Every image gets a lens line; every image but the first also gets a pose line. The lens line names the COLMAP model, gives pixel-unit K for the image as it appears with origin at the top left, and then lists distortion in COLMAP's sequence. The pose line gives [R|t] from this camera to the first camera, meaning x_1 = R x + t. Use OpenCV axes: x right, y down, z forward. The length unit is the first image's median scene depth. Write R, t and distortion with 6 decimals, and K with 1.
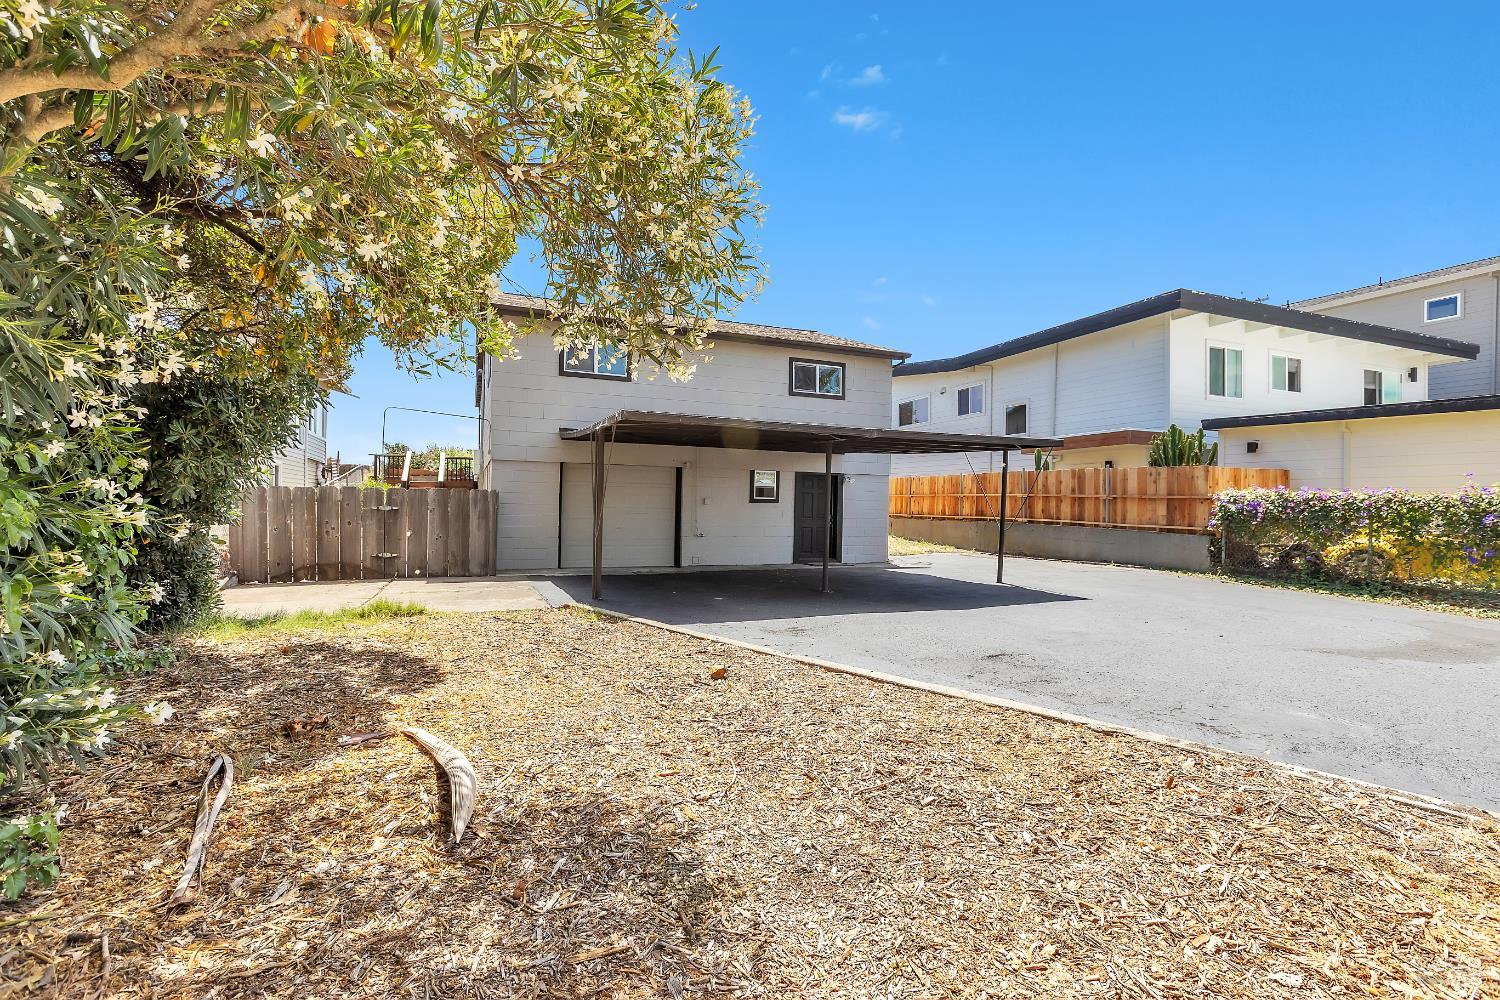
lens RADIAL K [[695.8, 0, 750.0], [0, 695.8, 500.0], [0, 0, 1]] dist [-0.001437, -0.000077]
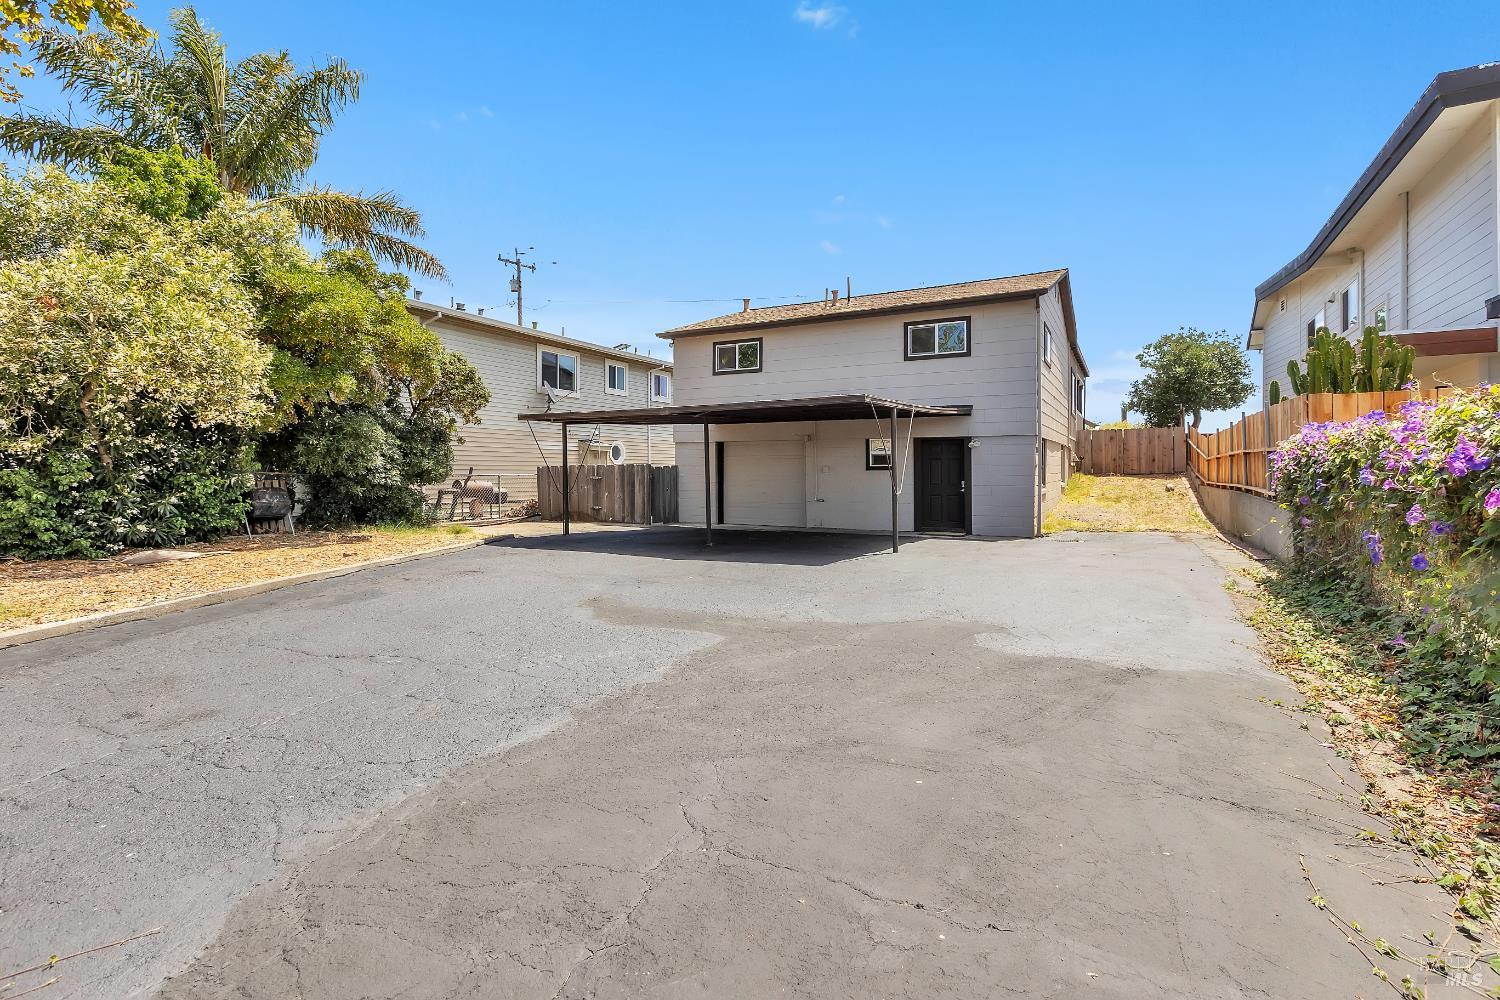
lens RADIAL K [[695.8, 0, 750.0], [0, 695.8, 500.0], [0, 0, 1]] dist [-0.001437, -0.000077]
pose [[0.624763, 0.015263, -0.780665, 0.702990], [0.015881, 0.999354, 0.032249, 0.011984], [0.780653, -0.032546, 0.624117, 0.203372]]
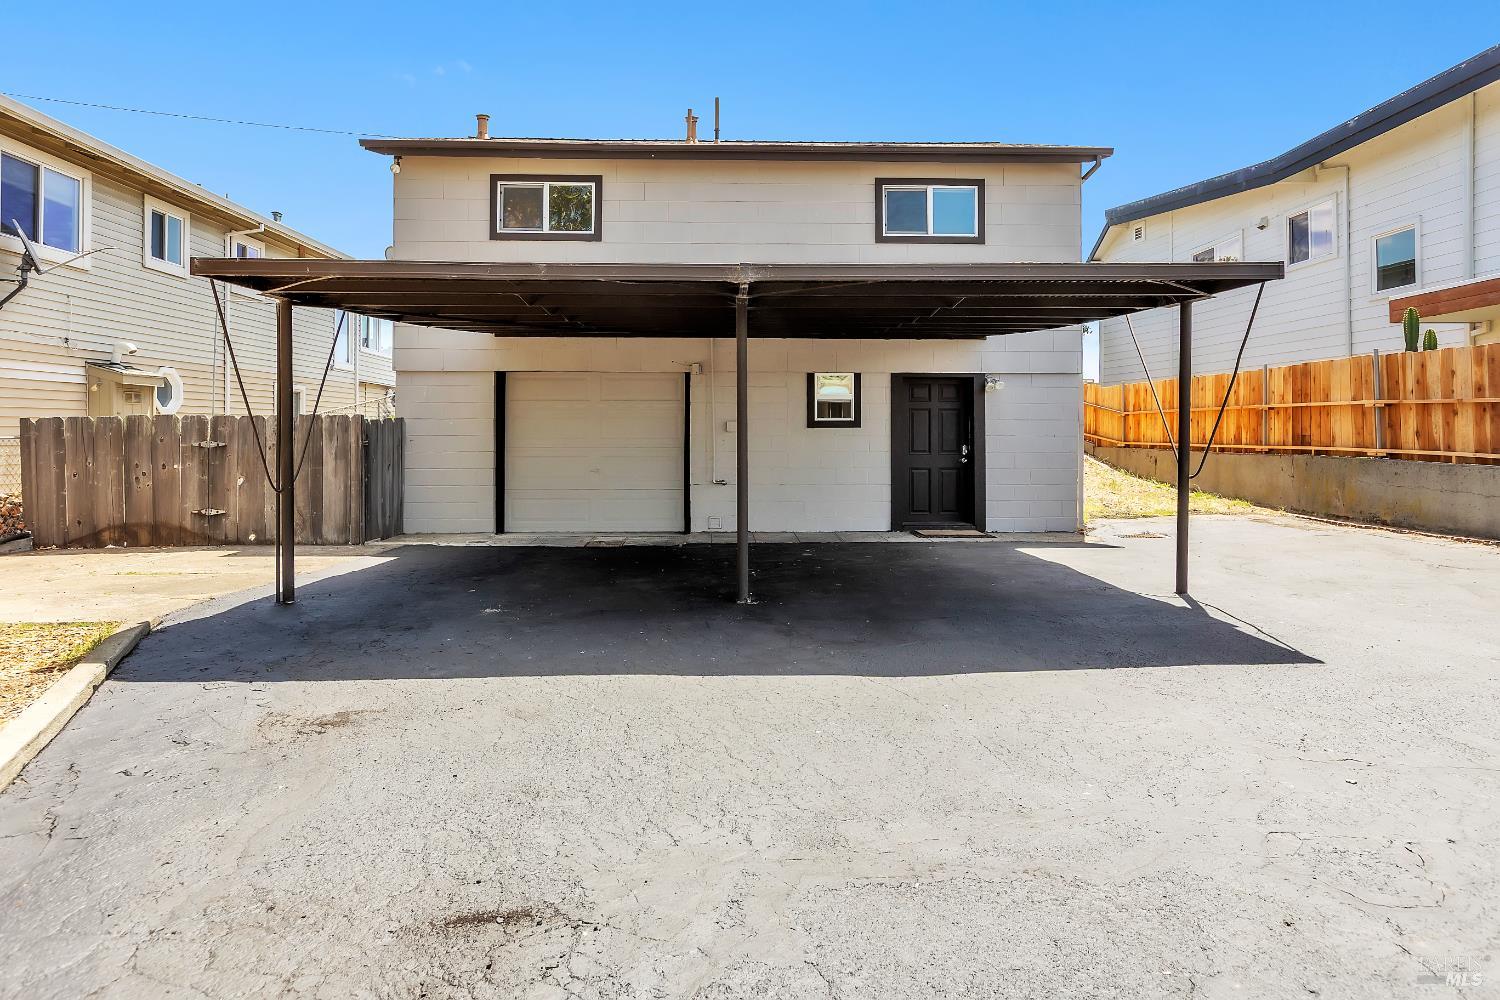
lens RADIAL K [[902.6, 0, 750.7], [0, 902.6, 419.2], [0, 0, 1]] dist [0.006025, 0.001693]
pose [[0.935005, -0.021320, -0.353994, 0.224918], [0.017704, 0.999753, -0.013448, 0.006084], [0.354194, 0.006307, 0.935151, 0.254736]]
